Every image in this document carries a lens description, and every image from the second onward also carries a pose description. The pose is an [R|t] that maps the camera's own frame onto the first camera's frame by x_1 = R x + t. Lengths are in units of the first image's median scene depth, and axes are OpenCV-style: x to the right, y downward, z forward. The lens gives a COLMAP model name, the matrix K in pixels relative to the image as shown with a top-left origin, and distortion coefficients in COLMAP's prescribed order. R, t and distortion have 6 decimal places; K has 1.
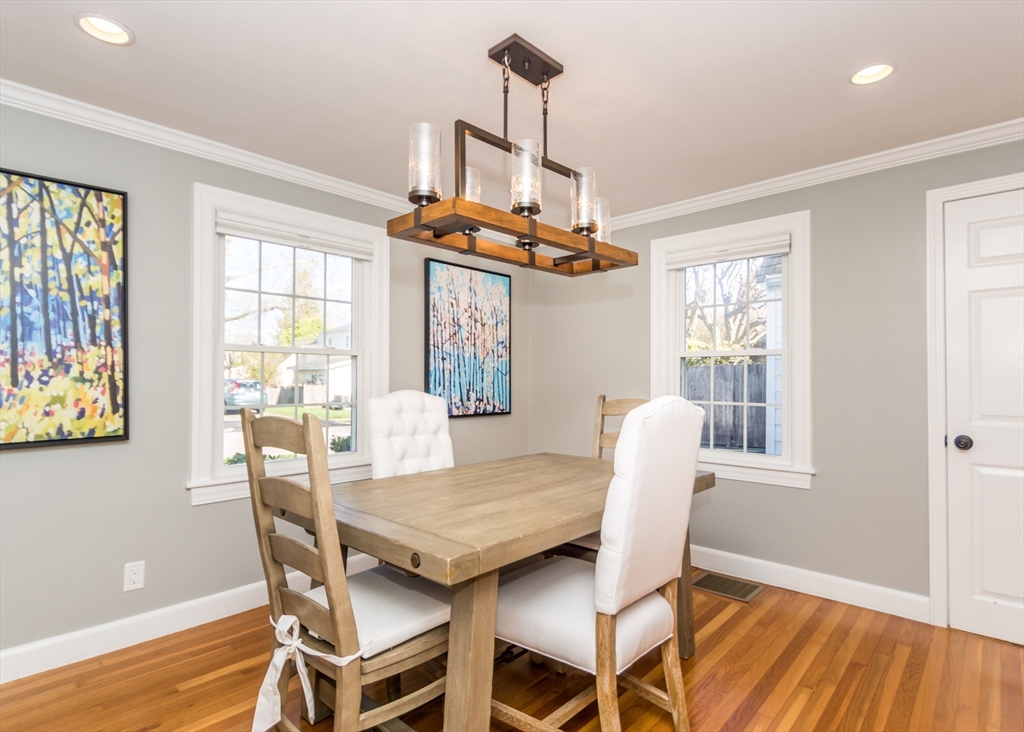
lens RADIAL K [[543.3, 0, 510.9], [0, 543.3, 372.3], [0, 0, 1]] dist [0.001150, 0.000174]
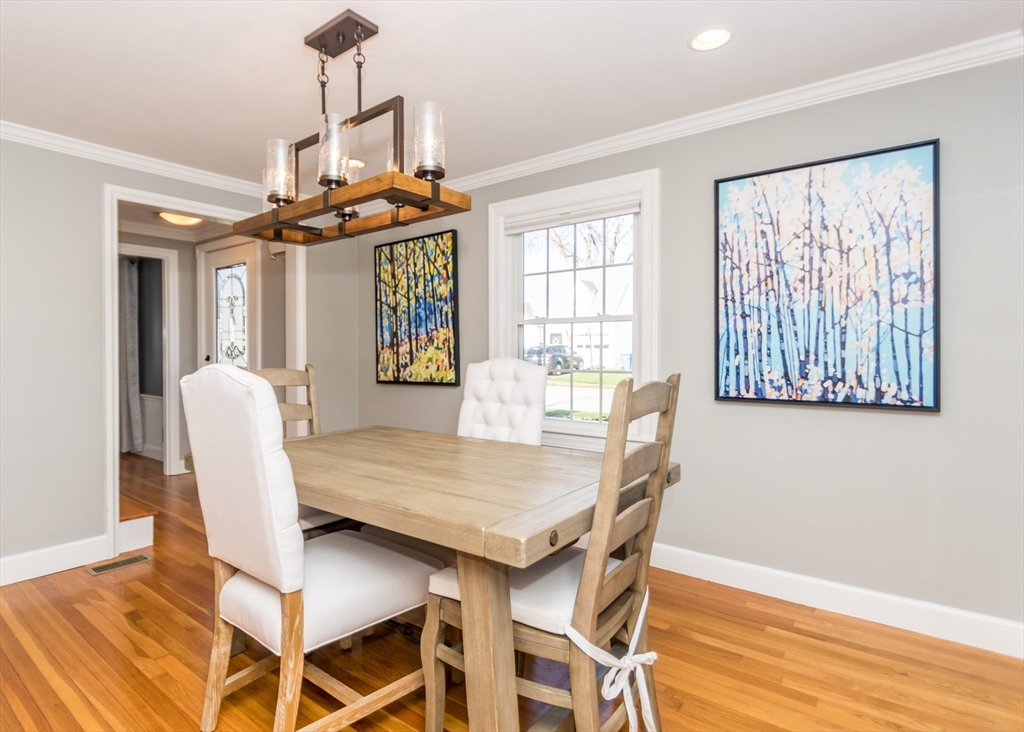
lens RADIAL K [[537.0, 0, 467.2], [0, 537.0, 352.9], [0, 0, 1]] dist [0.001746, -0.000718]
pose [[0.059255, 0.005947, -0.998225, 0.848724], [0.019660, 0.999781, 0.007123, 0.017073], [0.998049, -0.020047, 0.059125, 0.941875]]
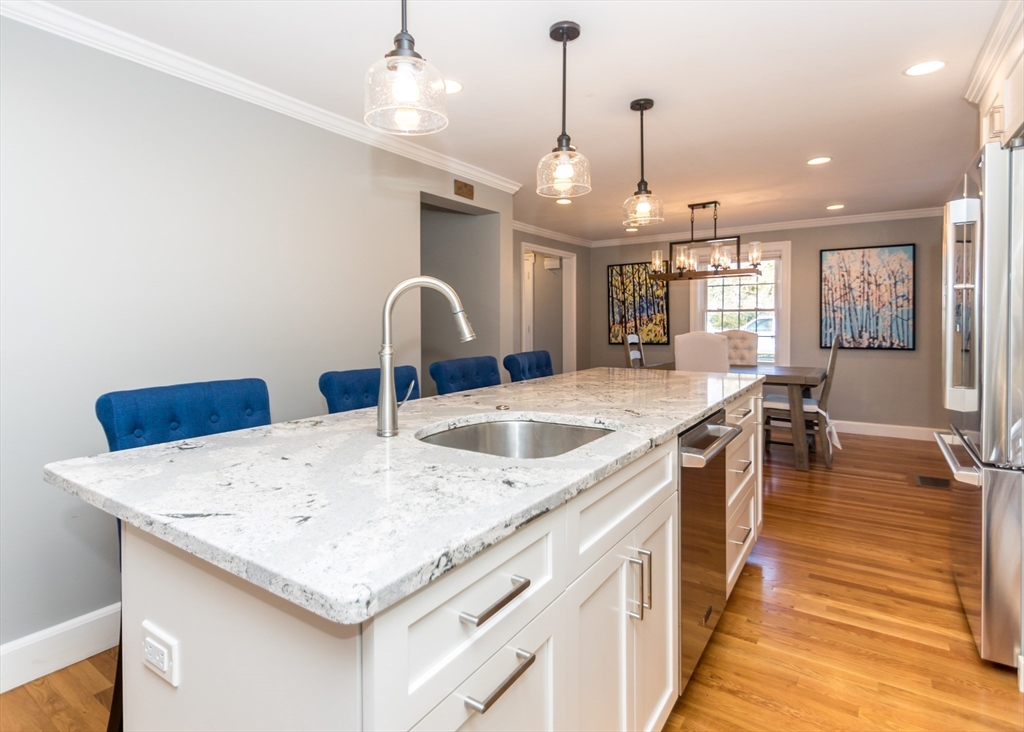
lens RADIAL K [[520.6, 0, 512.4], [0, 520.6, 327.5], [0, 0, 1]] dist [-0.000027, -0.000222]
pose [[0.154346, 0.009451, -0.987972, 1.931380], [0.018701, 0.999747, 0.012485, -0.019836], [0.987840, -0.020403, 0.154130, -0.259254]]
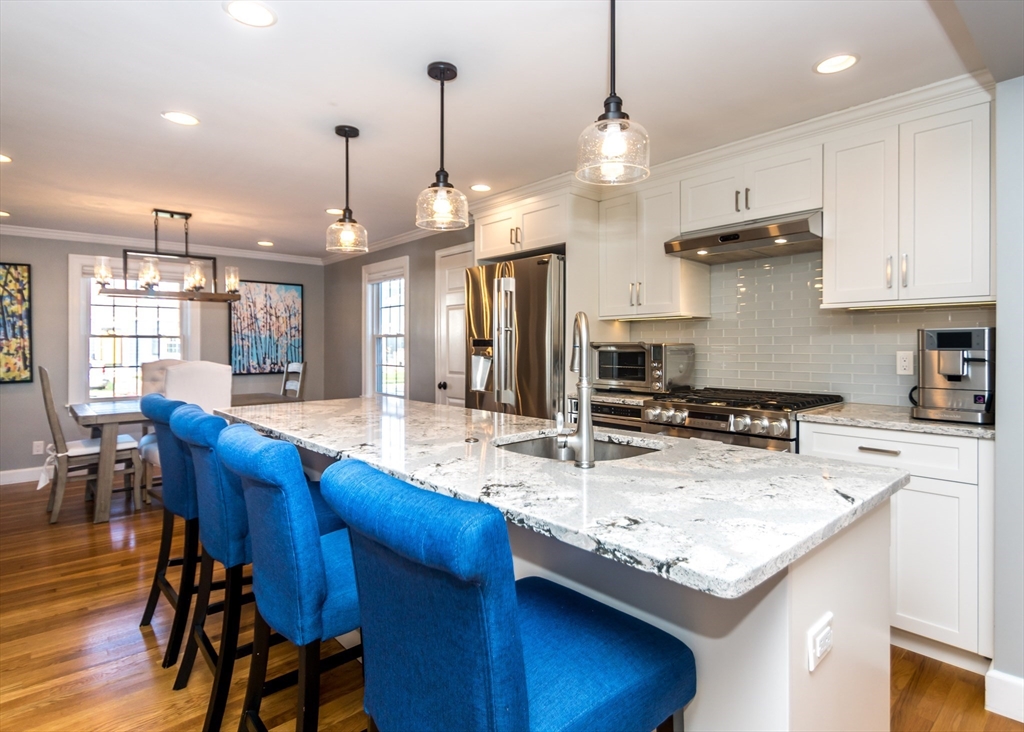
lens RADIAL K [[546.4, 0, 511.7], [0, 546.4, 345.0], [0, 0, 1]] dist [-0.000313, -0.001387]
pose [[0.995680, -0.003116, -0.092794, 1.333141], [0.004505, 0.999881, 0.014759, -0.042767], [0.092737, -0.015114, 0.995576, -0.924856]]
